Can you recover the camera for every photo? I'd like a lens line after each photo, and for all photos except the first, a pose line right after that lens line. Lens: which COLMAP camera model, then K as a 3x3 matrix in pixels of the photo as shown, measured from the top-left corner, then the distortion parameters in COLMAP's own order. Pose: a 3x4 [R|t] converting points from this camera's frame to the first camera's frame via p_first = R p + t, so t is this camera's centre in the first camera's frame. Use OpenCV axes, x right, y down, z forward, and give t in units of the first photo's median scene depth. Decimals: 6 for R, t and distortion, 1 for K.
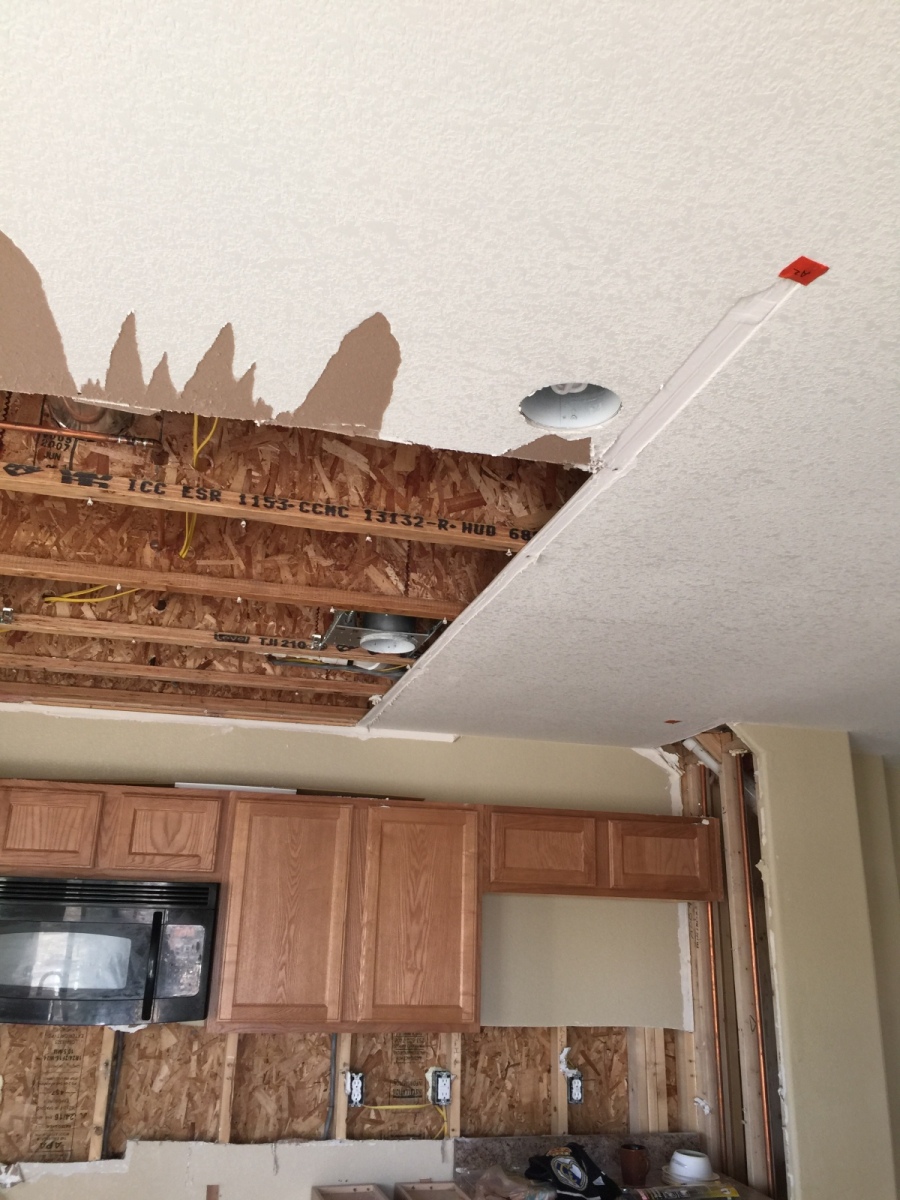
lens RADIAL K [[993.1, 0, 455.7], [0, 993.1, 595.5], [0, 0, 1]] dist [0.089316, -0.126345]
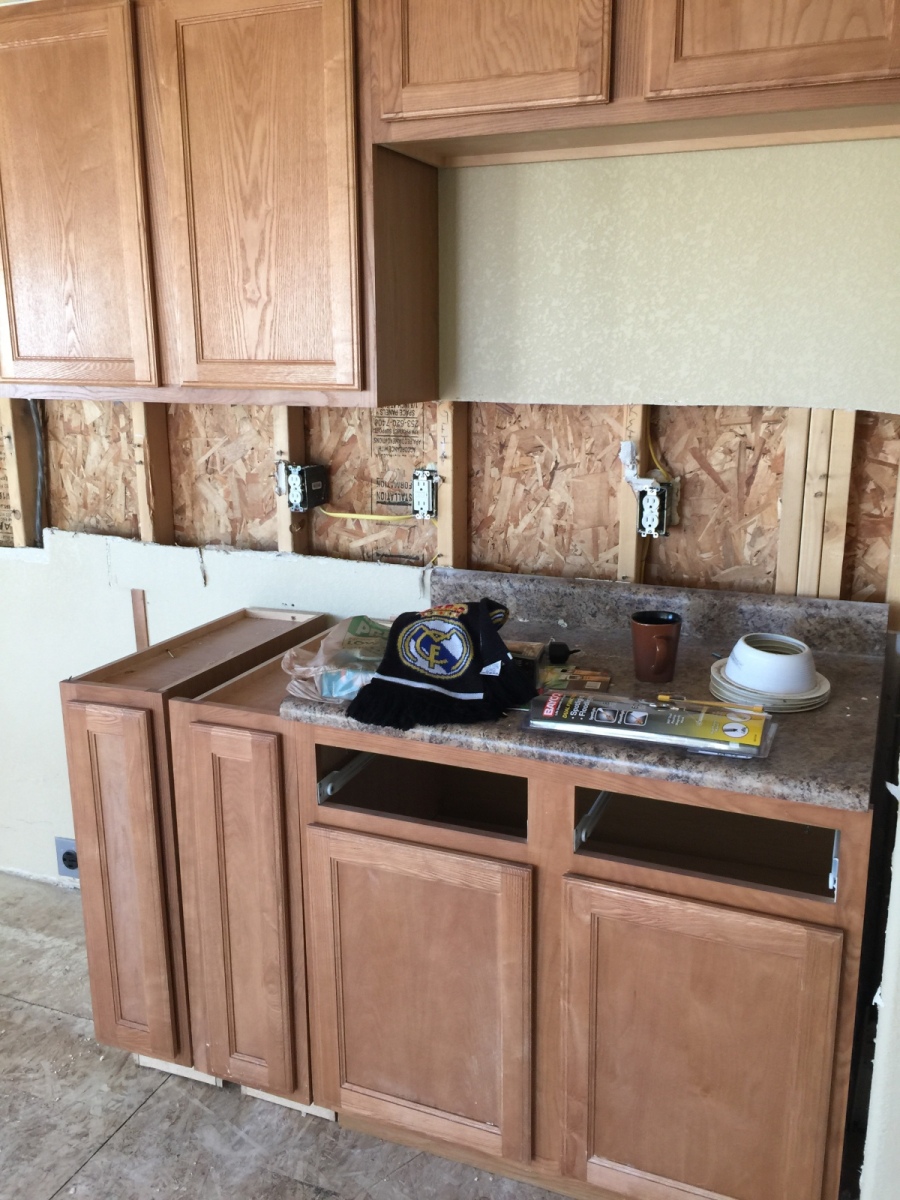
lens RADIAL K [[1024.7, 0, 456.5], [0, 1024.7, 589.7], [0, 0, 1]] dist [0.076220, -0.101071]
pose [[0.806600, 0.113974, -0.580006, 0.369734], [0.210270, 0.861726, 0.461752, 0.251045], [0.552434, -0.494407, 0.671103, 0.555413]]
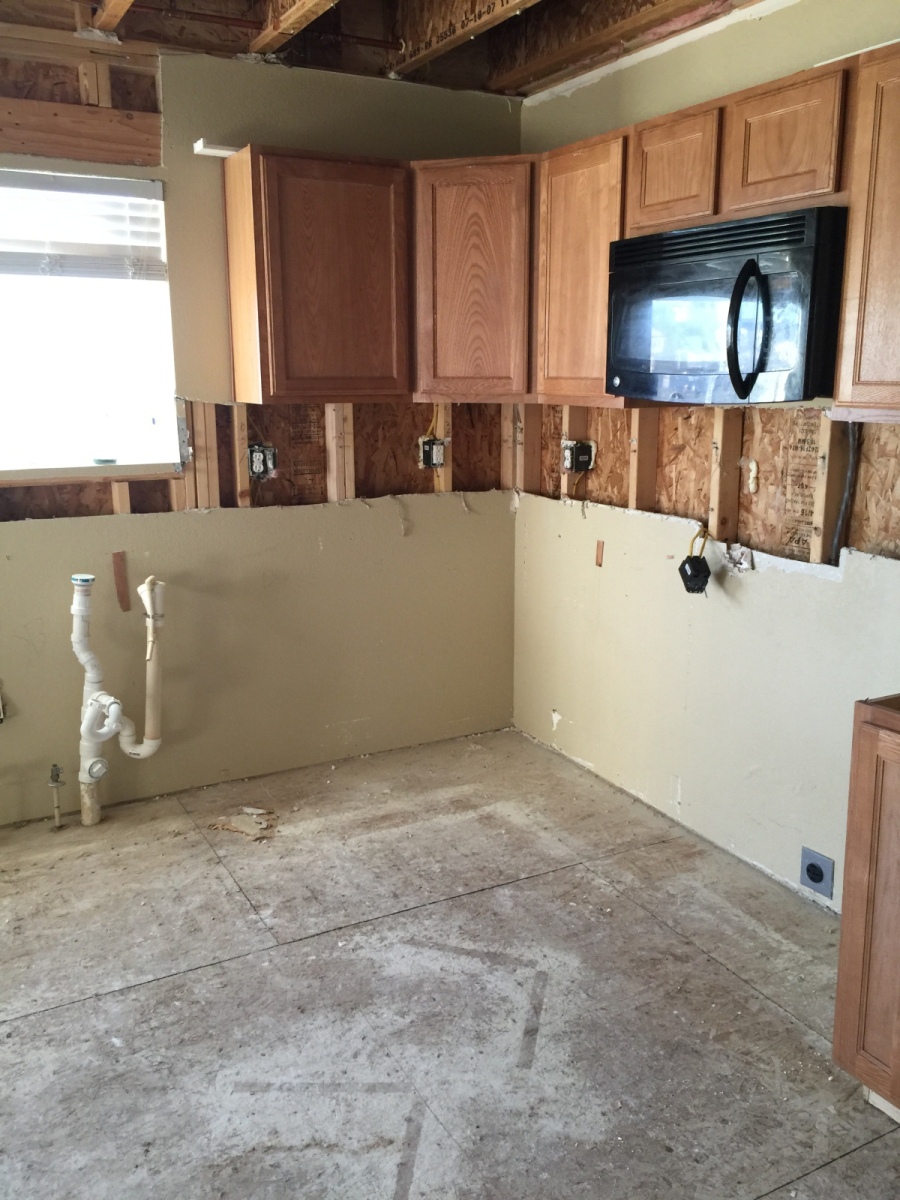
lens RADIAL K [[1024.7, 0, 456.5], [0, 1024.7, 589.7], [0, 0, 1]] dist [0.076220, -0.101071]
pose [[0.242683, 0.185471, -0.952211, 0.354655], [0.321559, 0.910683, 0.259336, 0.234416], [0.915262, -0.369129, 0.161367, 0.519554]]
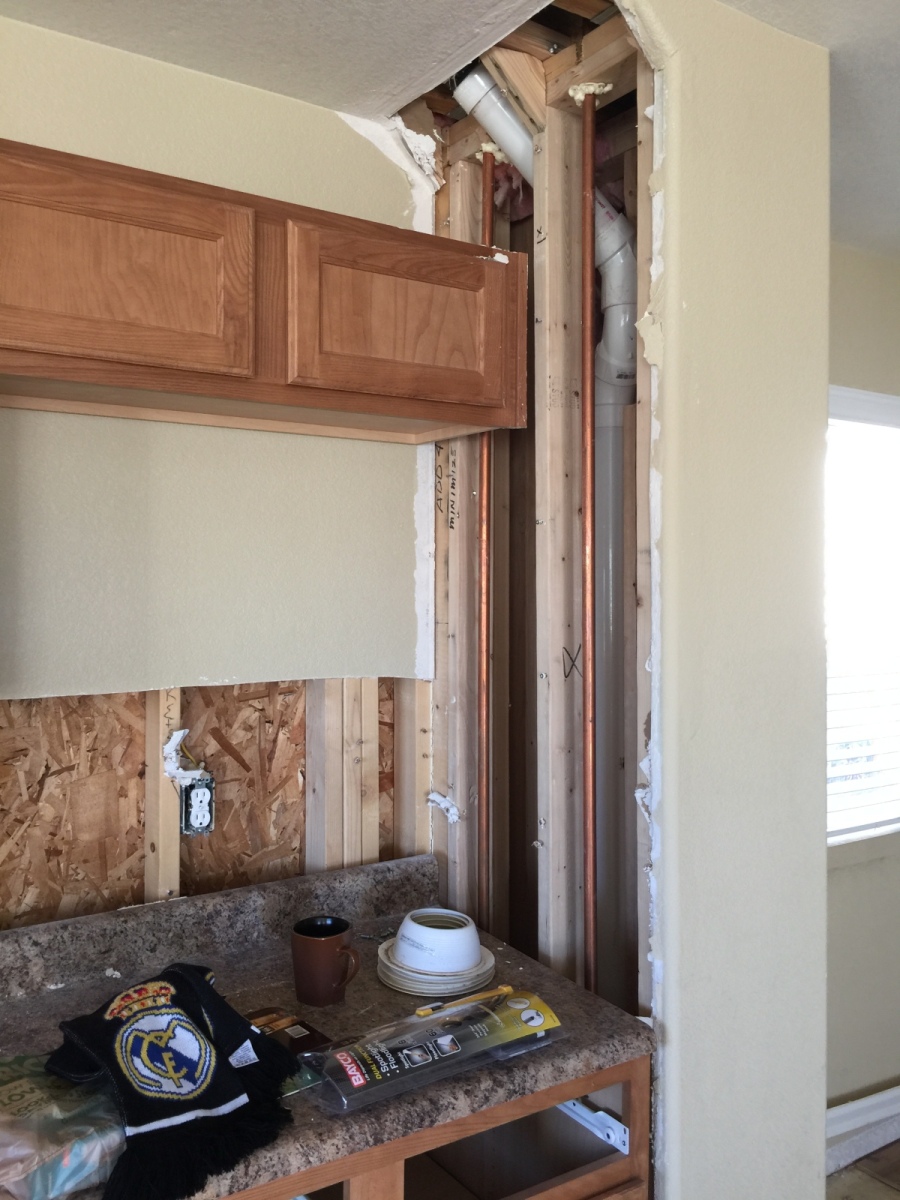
lens RADIAL K [[1024.7, 0, 456.5], [0, 1024.7, 589.7], [0, 0, 1]] dist [0.076220, -0.101071]
pose [[0.943420, -0.026515, 0.330539, 0.077307], [-0.087376, 0.941694, 0.324928, 0.228559], [-0.319882, -0.335424, 0.886096, 0.573723]]
